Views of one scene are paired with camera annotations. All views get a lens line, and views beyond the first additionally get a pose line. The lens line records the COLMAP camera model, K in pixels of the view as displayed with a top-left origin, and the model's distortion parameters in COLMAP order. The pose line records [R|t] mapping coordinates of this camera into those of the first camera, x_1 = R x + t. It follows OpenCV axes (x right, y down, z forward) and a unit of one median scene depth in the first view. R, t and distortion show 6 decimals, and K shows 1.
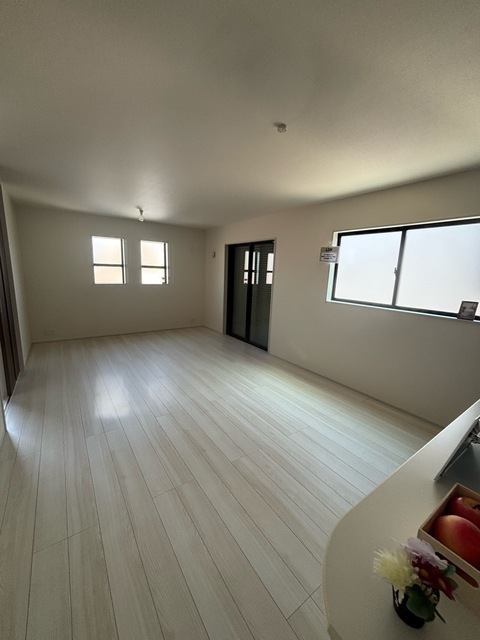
lens RADIAL K [[259.7, 0, 240.5], [0, 259.7, 319.6], [0, 0, 1]] dist [-0.011256, -0.000181]
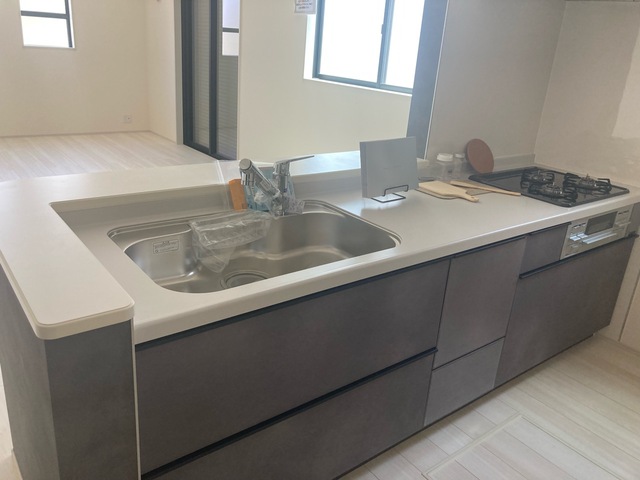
lens RADIAL K [[529.1, 0, 319.2], [0, 529.1, 240.9], [0, 0, 1]] dist [-0.004402, -0.007459]
pose [[0.998190, 0.017164, 0.057631, 0.300512], [-0.027005, 0.984268, 0.174604, 0.091427], [-0.053727, -0.175844, 0.982951, -0.330553]]
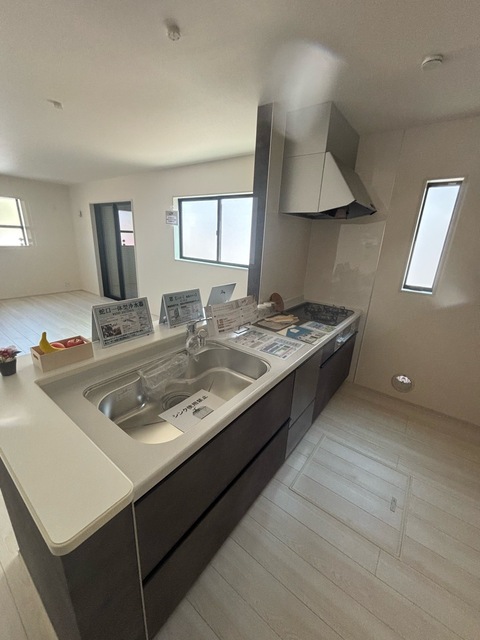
lens RADIAL K [[259.7, 0, 242.9], [0, 259.7, 320.1], [0, 0, 1]] dist [-0.011256, -0.000181]
pose [[0.949839, -0.086773, 0.300461, 0.246973], [0.044583, 0.988494, 0.144538, 0.044051], [-0.309545, -0.123892, 0.942779, -0.226947]]
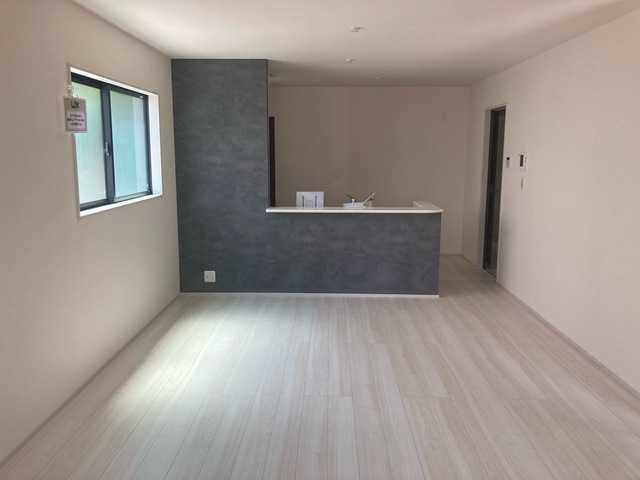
lens RADIAL K [[529.1, 0, 318.6], [0, 529.1, 239.2], [0, 0, 1]] dist [-0.004402, -0.007459]
pose [[-0.811197, -0.130567, 0.570010, -0.549627], [0.080330, 0.940634, 0.329781, -0.310921], [-0.579229, 0.313306, -0.752551, 1.490873]]
